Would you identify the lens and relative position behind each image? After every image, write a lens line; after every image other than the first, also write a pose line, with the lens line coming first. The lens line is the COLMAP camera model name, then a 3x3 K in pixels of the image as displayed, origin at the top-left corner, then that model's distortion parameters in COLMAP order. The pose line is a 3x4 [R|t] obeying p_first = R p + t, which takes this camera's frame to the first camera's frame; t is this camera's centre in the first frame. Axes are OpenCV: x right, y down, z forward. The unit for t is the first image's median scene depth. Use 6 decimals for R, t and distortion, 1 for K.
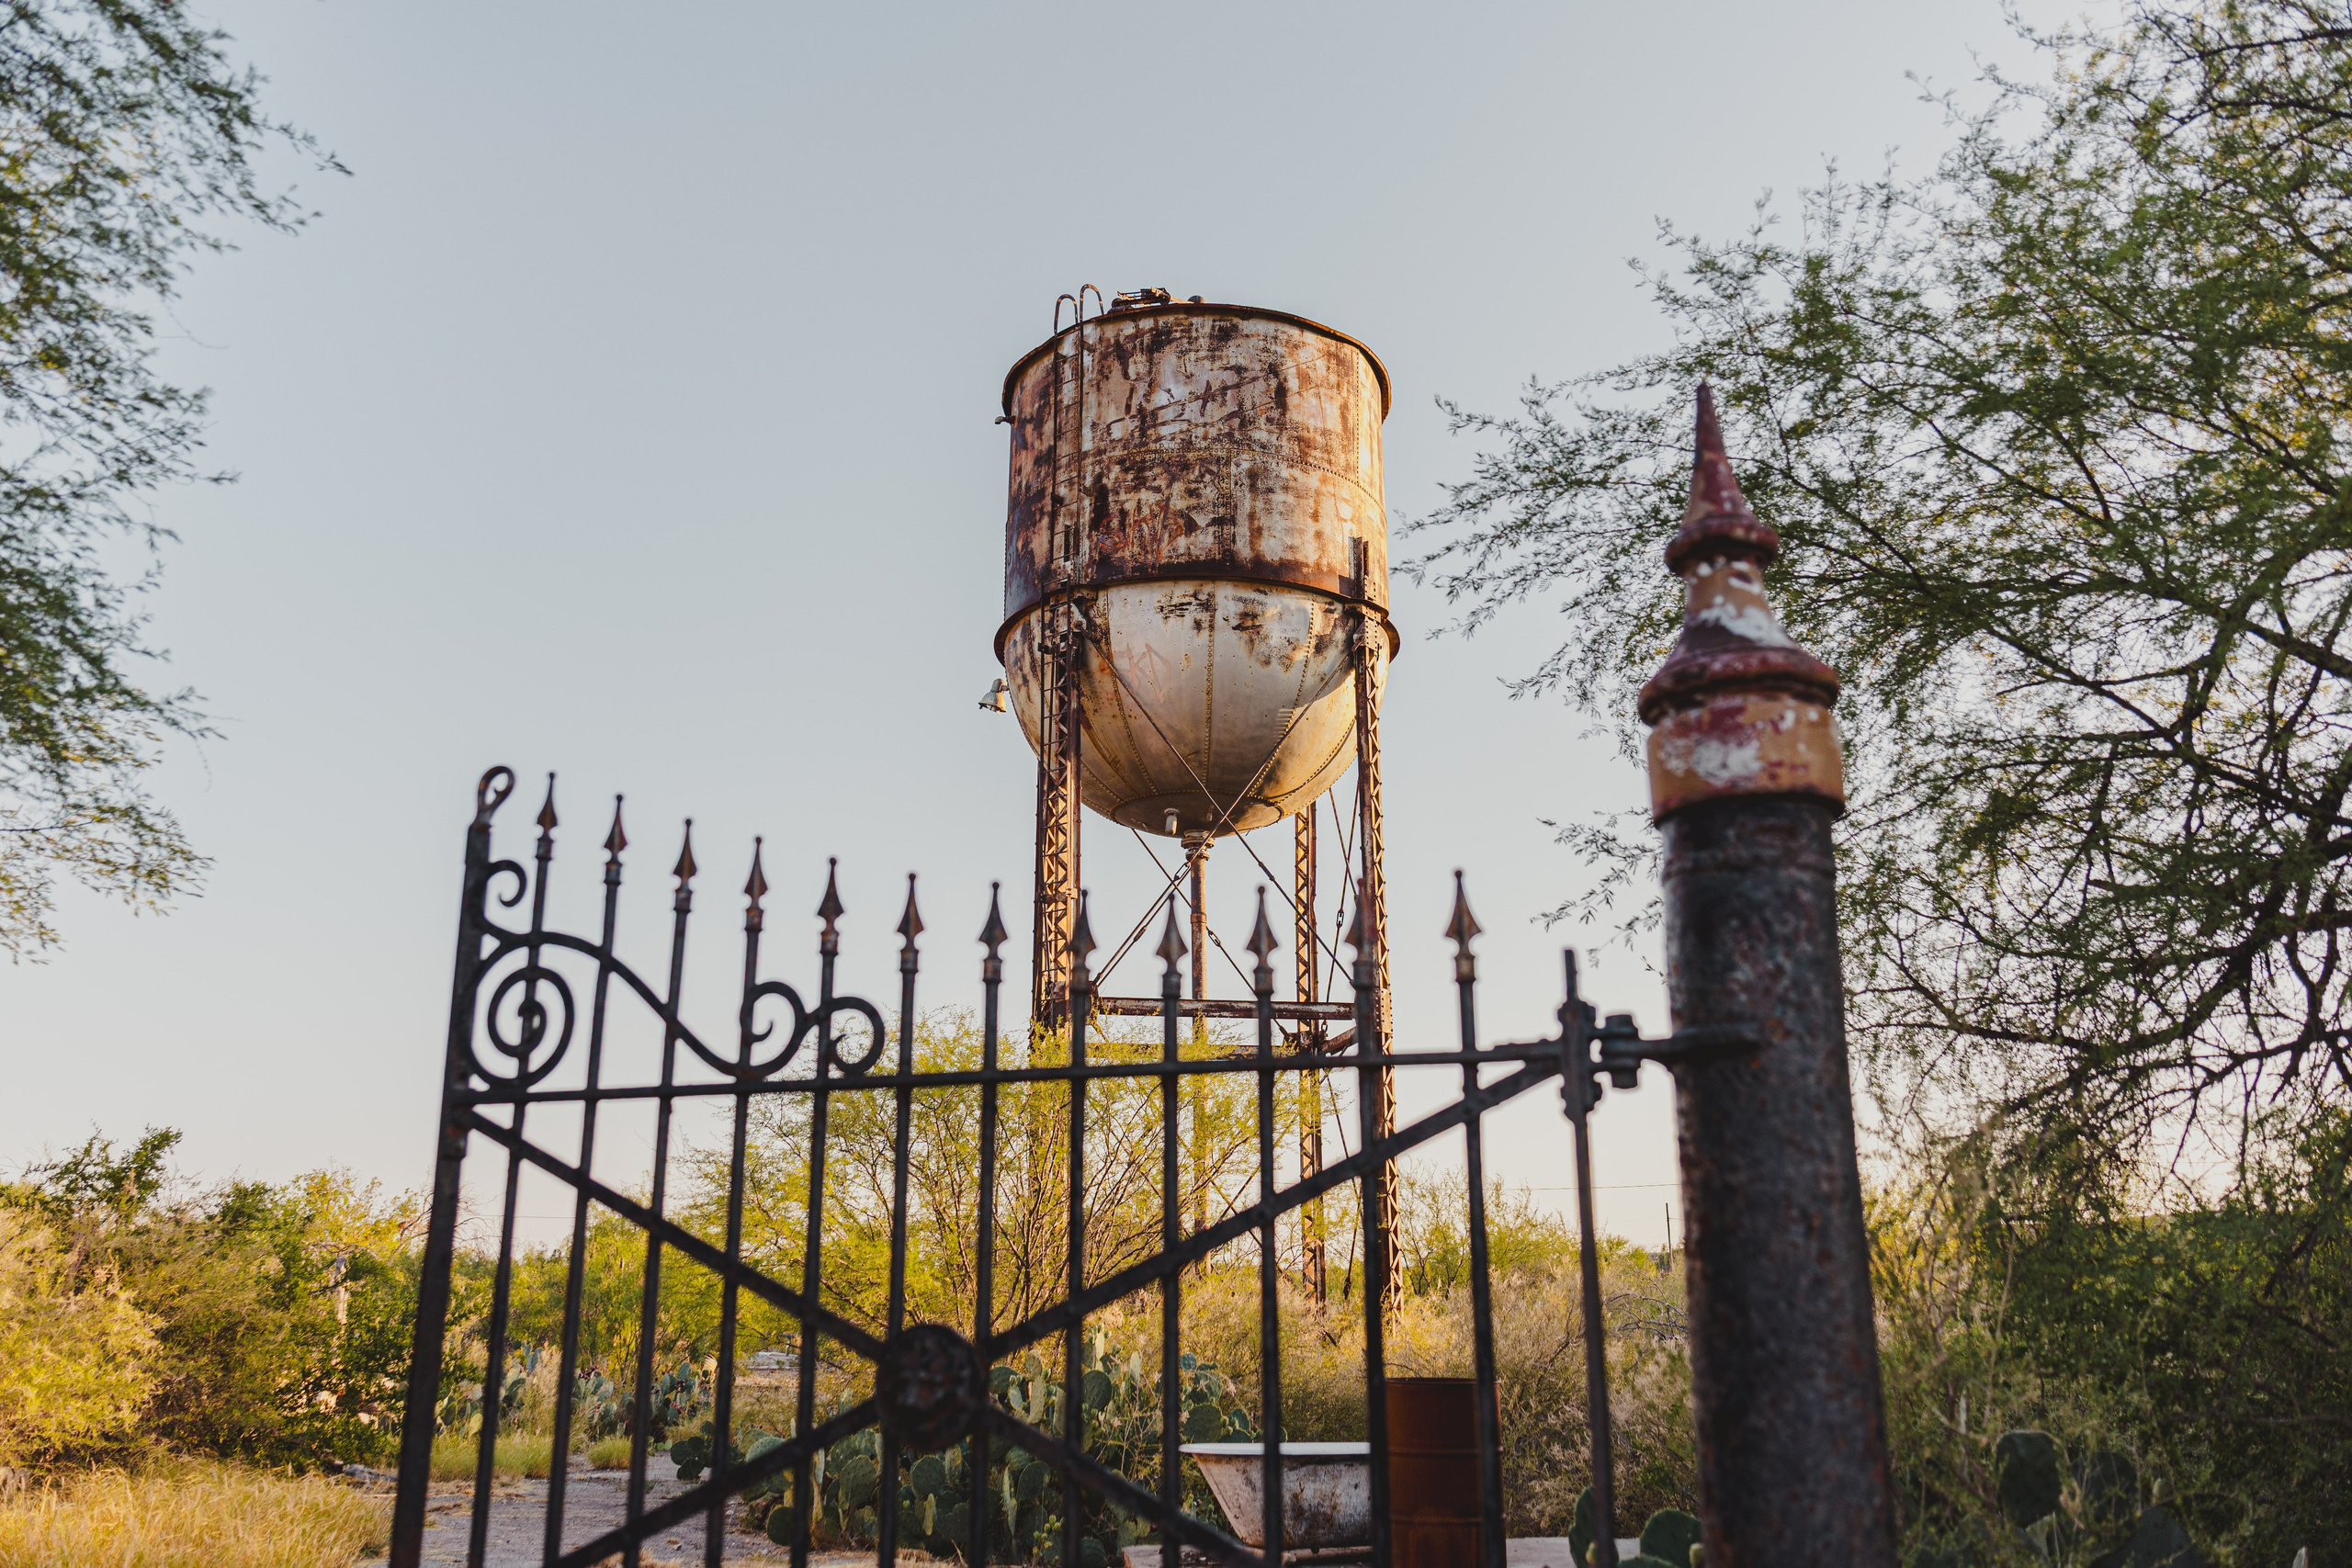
lens RADIAL K [[1710.2, 0, 1116.0], [0, 1710.2, 792.3], [0, 0, 1]] dist [-0.013695, -0.003272]
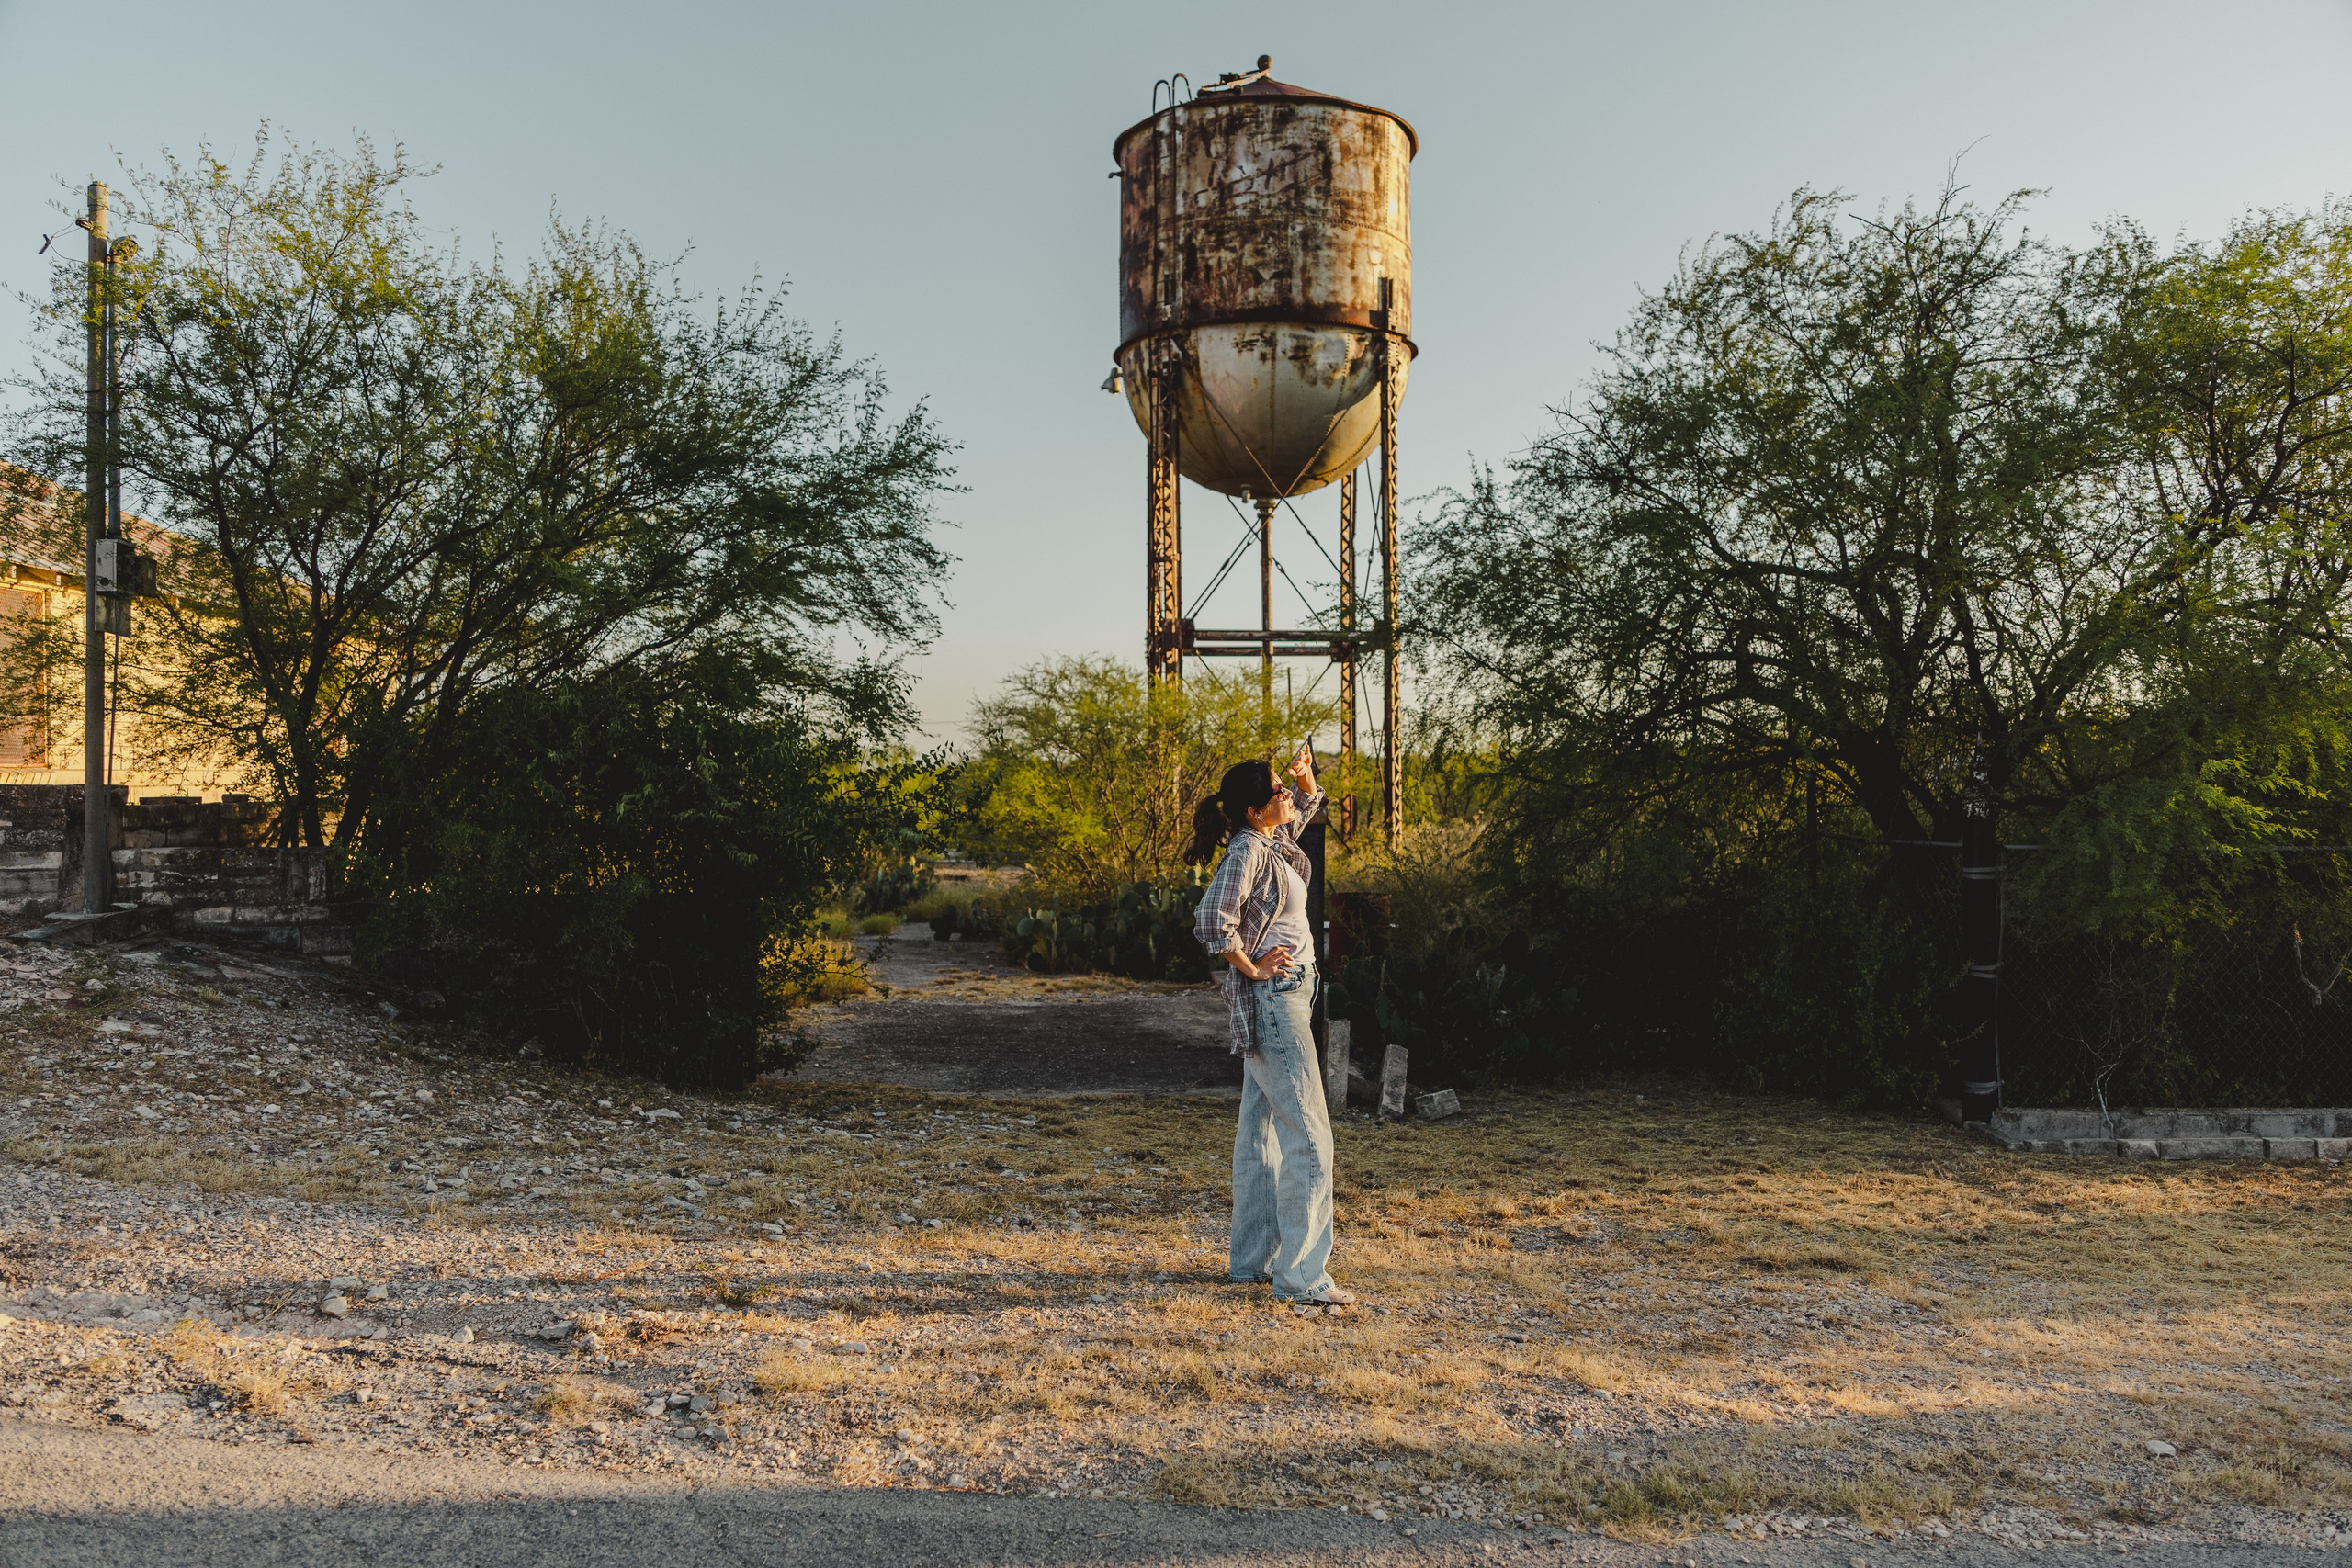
lens RADIAL K [[1710.2, 0, 1116.0], [0, 1710.2, 792.3], [0, 0, 1]] dist [-0.013695, -0.003272]
pose [[0.998005, -0.012732, -0.061843, 0.009801], [0.030240, 0.956205, 0.291130, -0.160477], [0.055428, -0.292420, 0.954682, -0.401547]]
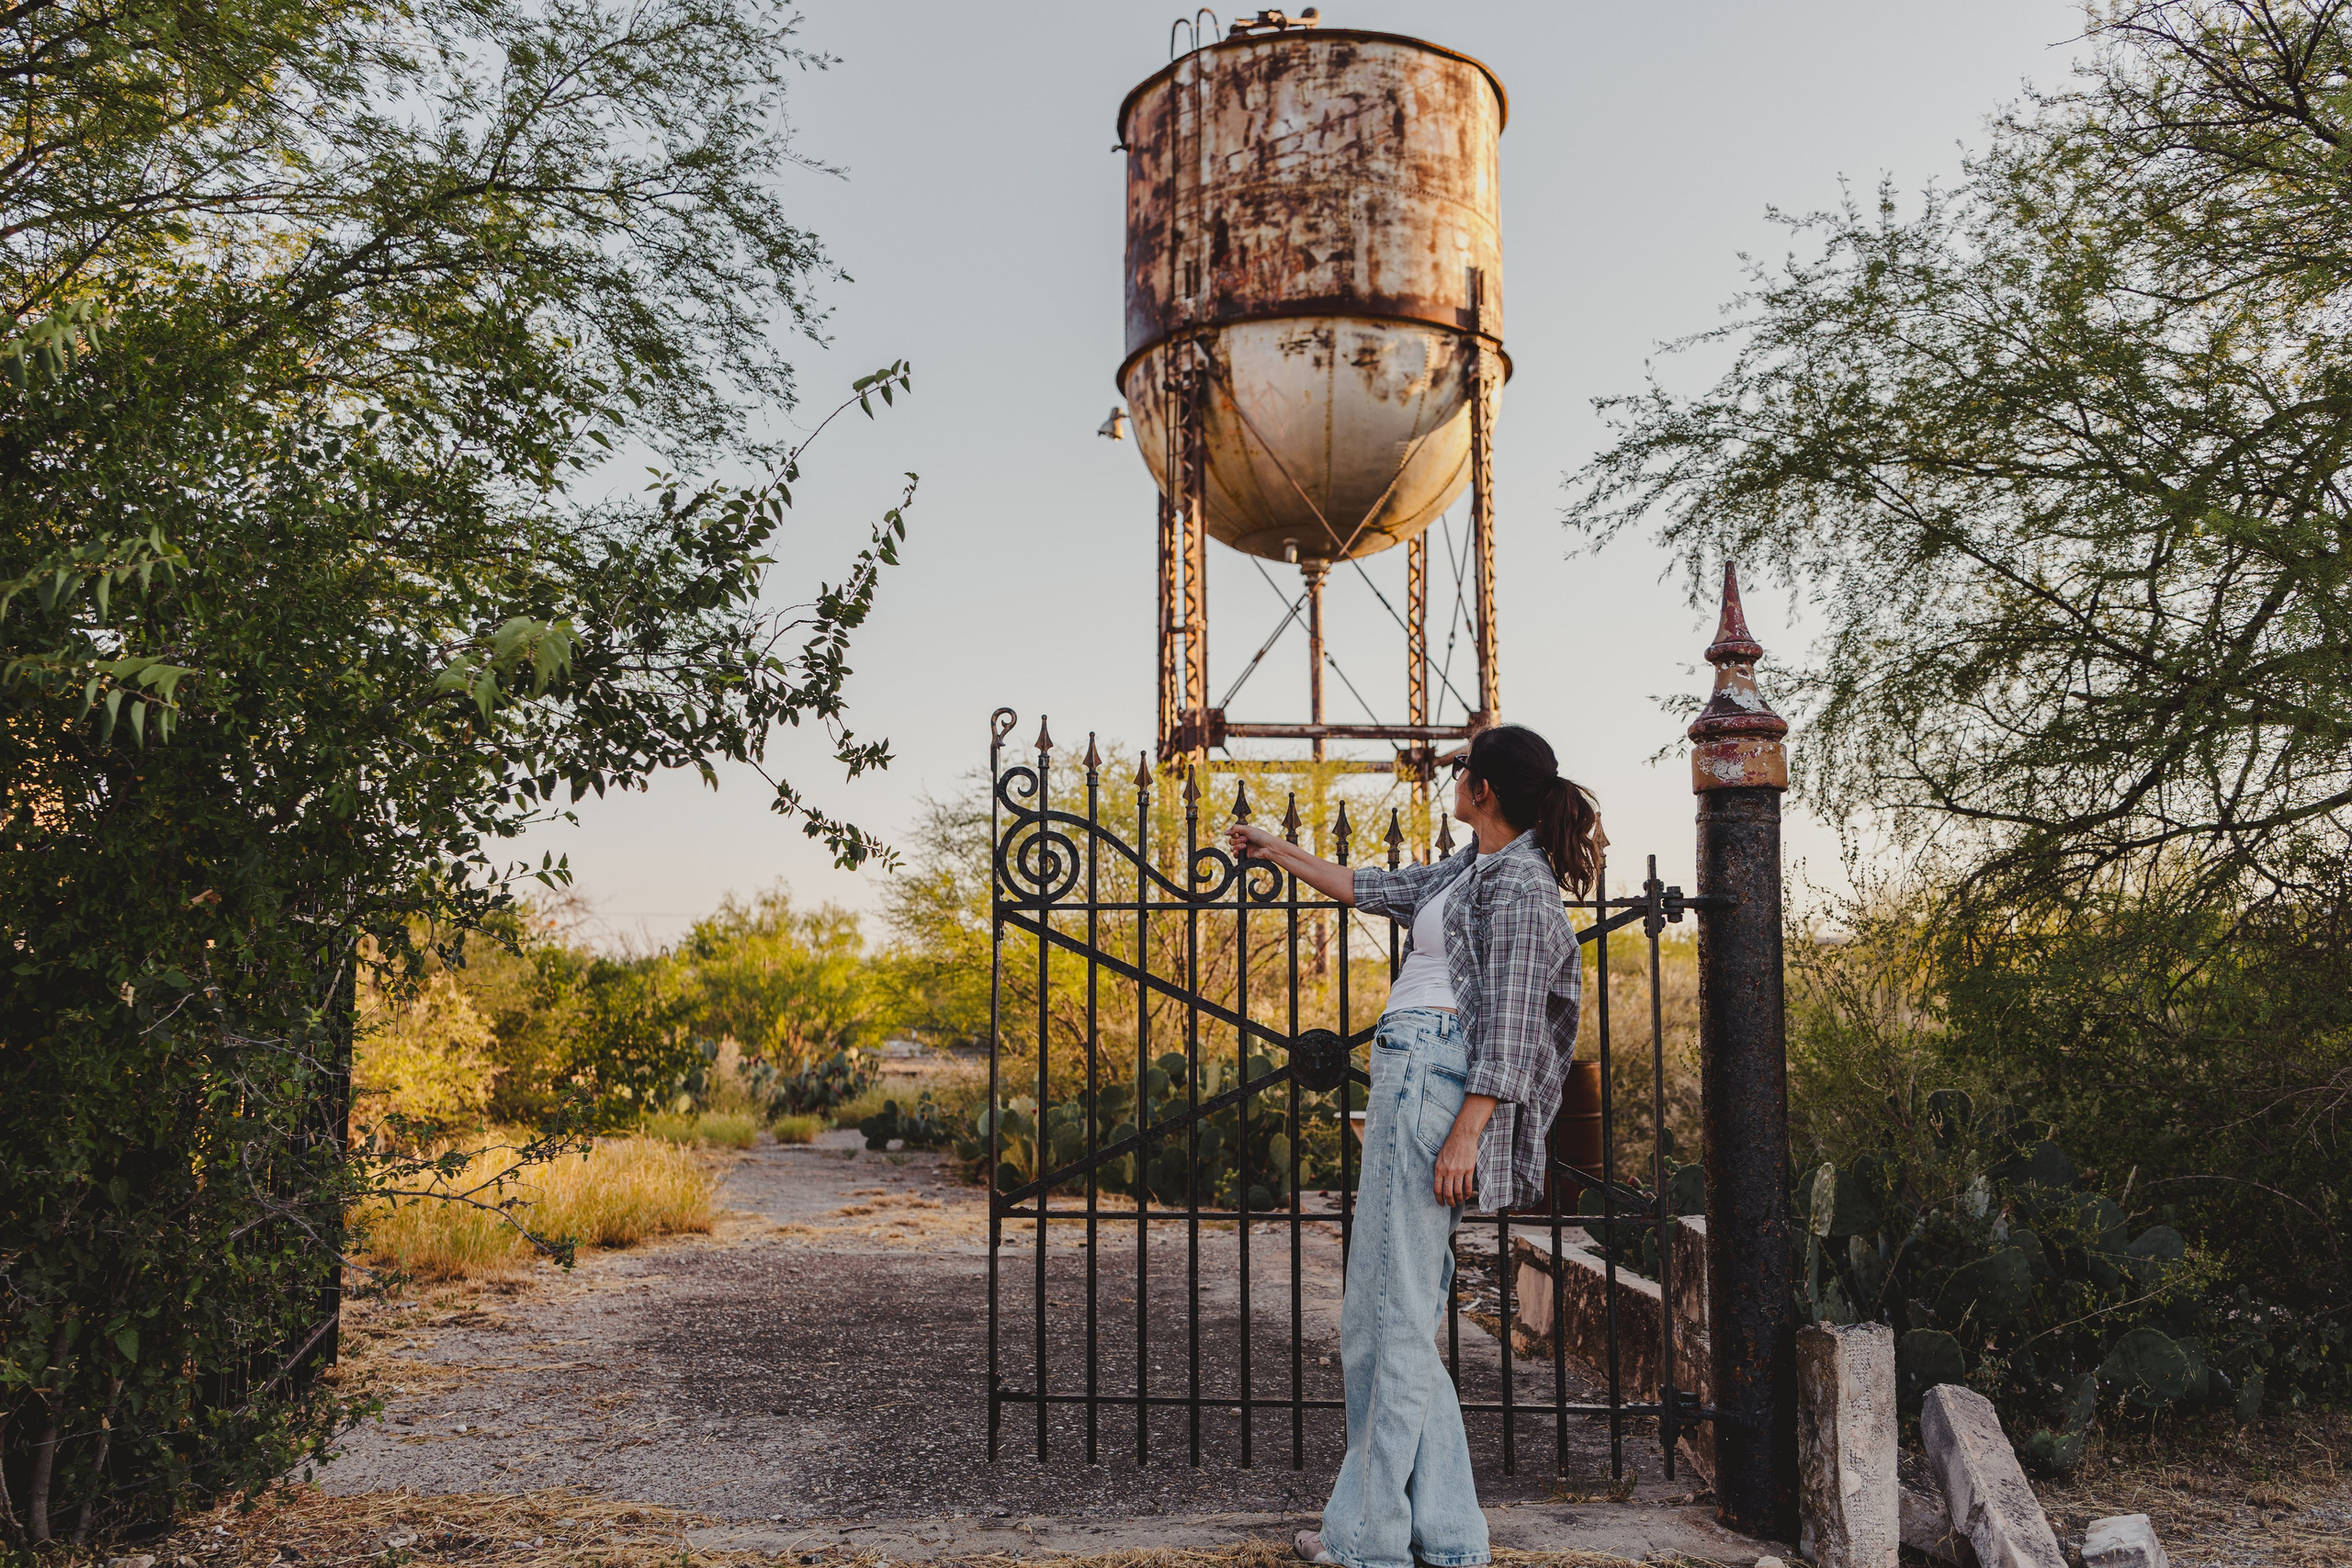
lens RADIAL K [[1783.7, 0, 1136.3], [0, 1783.7, 786.2], [0, 0, 1]] dist [-0.001460, -0.028498]
pose [[0.999271, -0.013525, -0.035704, -0.025619], [0.019573, 0.984387, 0.174924, -0.034874], [0.032781, -0.175496, 0.983934, -0.103820]]
